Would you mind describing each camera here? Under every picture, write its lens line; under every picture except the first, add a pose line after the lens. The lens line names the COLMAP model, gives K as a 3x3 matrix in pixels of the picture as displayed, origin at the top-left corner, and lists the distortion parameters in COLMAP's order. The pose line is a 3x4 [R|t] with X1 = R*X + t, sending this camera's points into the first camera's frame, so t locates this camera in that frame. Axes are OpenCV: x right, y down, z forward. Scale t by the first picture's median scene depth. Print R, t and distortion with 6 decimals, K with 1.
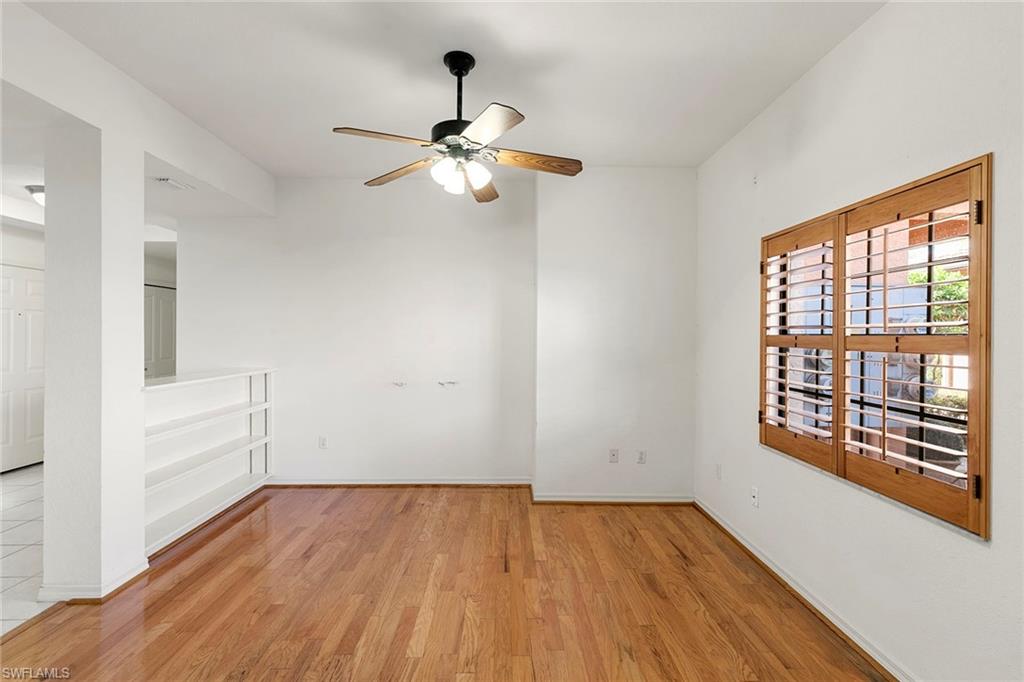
lens RADIAL K [[462.1, 0, 511.6], [0, 462.1, 338.8], [0, 0, 1]] dist [0.011427, -0.000872]
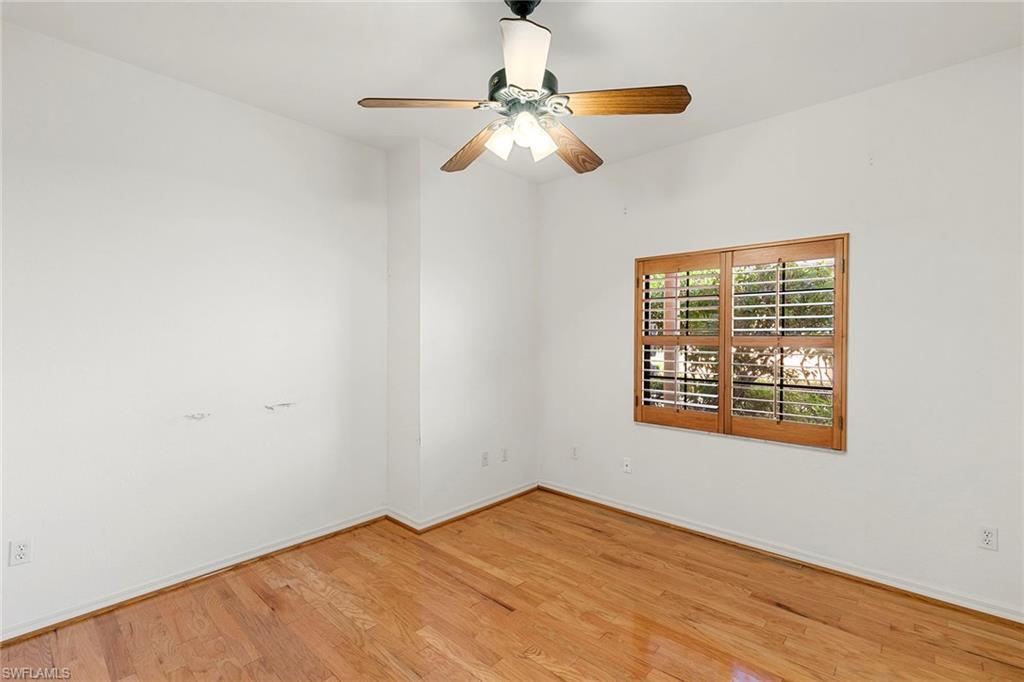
lens RADIAL K [[462.1, 0, 511.6], [0, 462.1, 338.8], [0, 0, 1]] dist [0.011427, -0.000872]
pose [[0.683700, -0.011150, 0.729678, -0.602944], [0.008711, 0.999937, 0.007118, -0.010986], [-0.729711, 0.001490, 0.683754, 0.382542]]
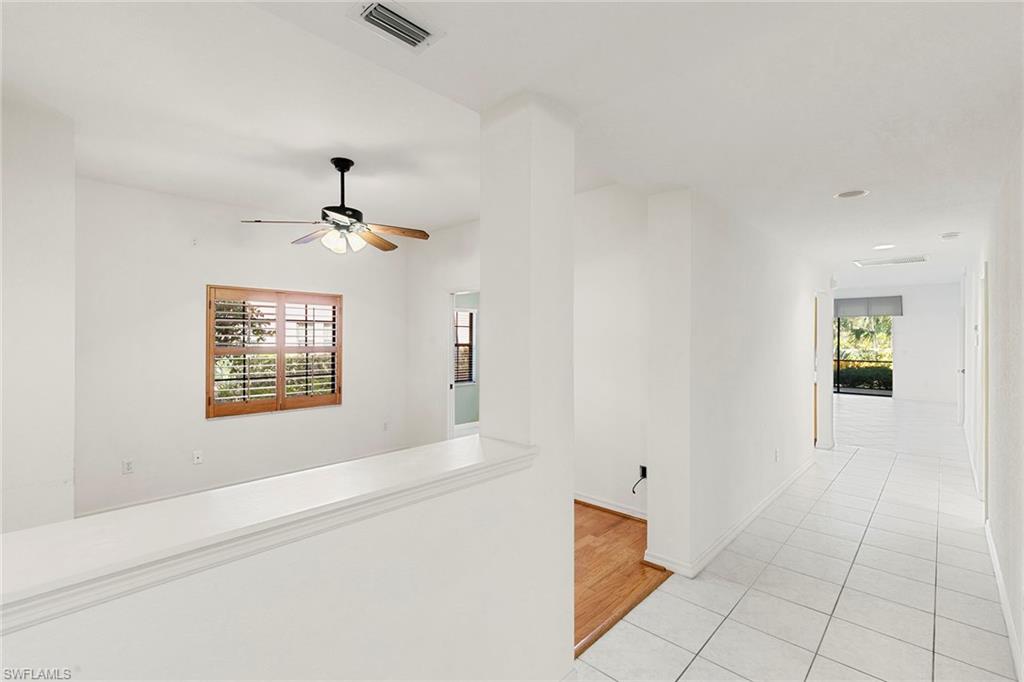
lens RADIAL K [[462.1, 0, 511.6], [0, 462.1, 338.8], [0, 0, 1]] dist [0.011427, -0.000872]
pose [[-0.718054, -0.006554, 0.695956, -1.240175], [0.001910, 0.999933, 0.011387, -0.052113], [-0.695984, 0.009506, -0.717994, 1.387686]]
